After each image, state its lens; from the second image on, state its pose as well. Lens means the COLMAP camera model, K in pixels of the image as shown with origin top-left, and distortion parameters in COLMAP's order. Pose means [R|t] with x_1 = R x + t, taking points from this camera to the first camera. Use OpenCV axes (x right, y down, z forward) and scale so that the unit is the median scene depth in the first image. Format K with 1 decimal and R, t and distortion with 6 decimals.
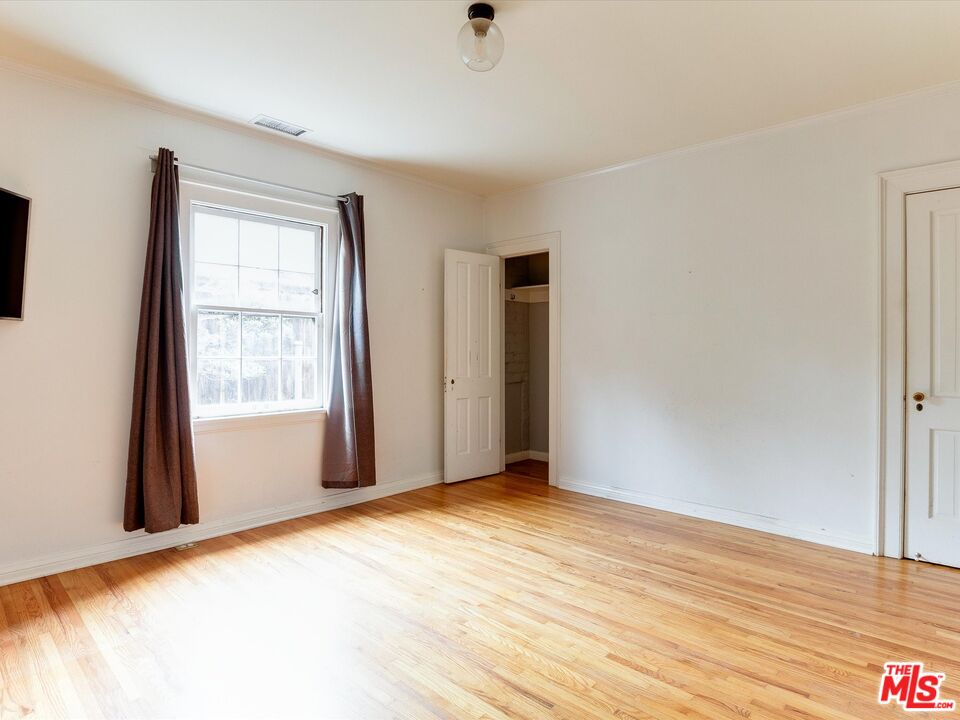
lens RADIAL K [[566.8, 0, 480.3], [0, 566.8, 356.1], [0, 0, 1]] dist [-0.036098, 0.005123]
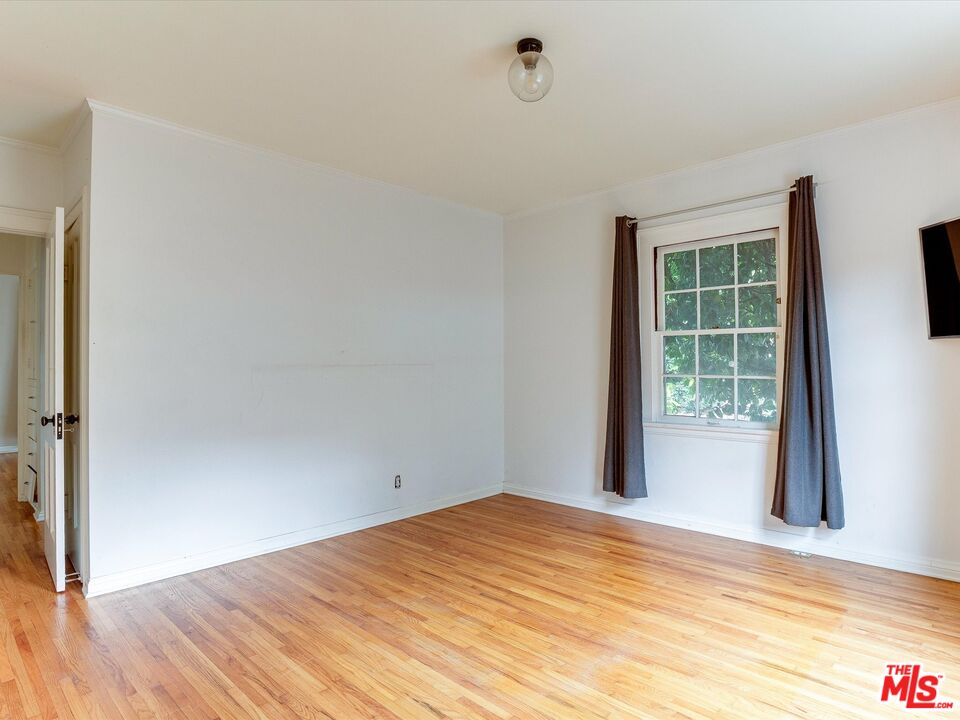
lens RADIAL K [[521.0, 0, 479.0], [0, 521.0, 359.4], [0, 0, 1]] dist [0.005760, 0.002786]
pose [[-0.999875, 0.008986, 0.013025, 0.055179], [0.008827, 0.999886, -0.012226, -0.009805], [-0.013133, -0.012110, -0.999840, 1.277710]]
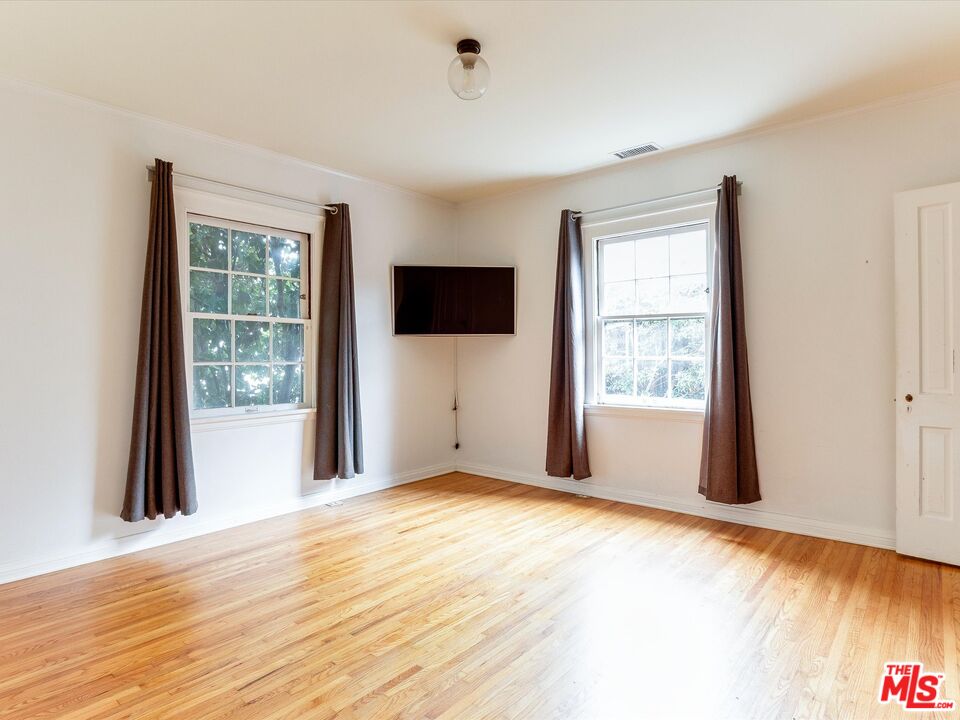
lens RADIAL K [[539.5, 0, 482.5], [0, 539.5, 358.3], [0, 0, 1]] dist [-0.008869, -0.000299]
pose [[0.029628, 0.008375, -0.999526, 0.691506], [-0.002406, 0.999963, 0.008307, -0.004295], [0.999558, 0.002159, 0.029647, 0.645804]]
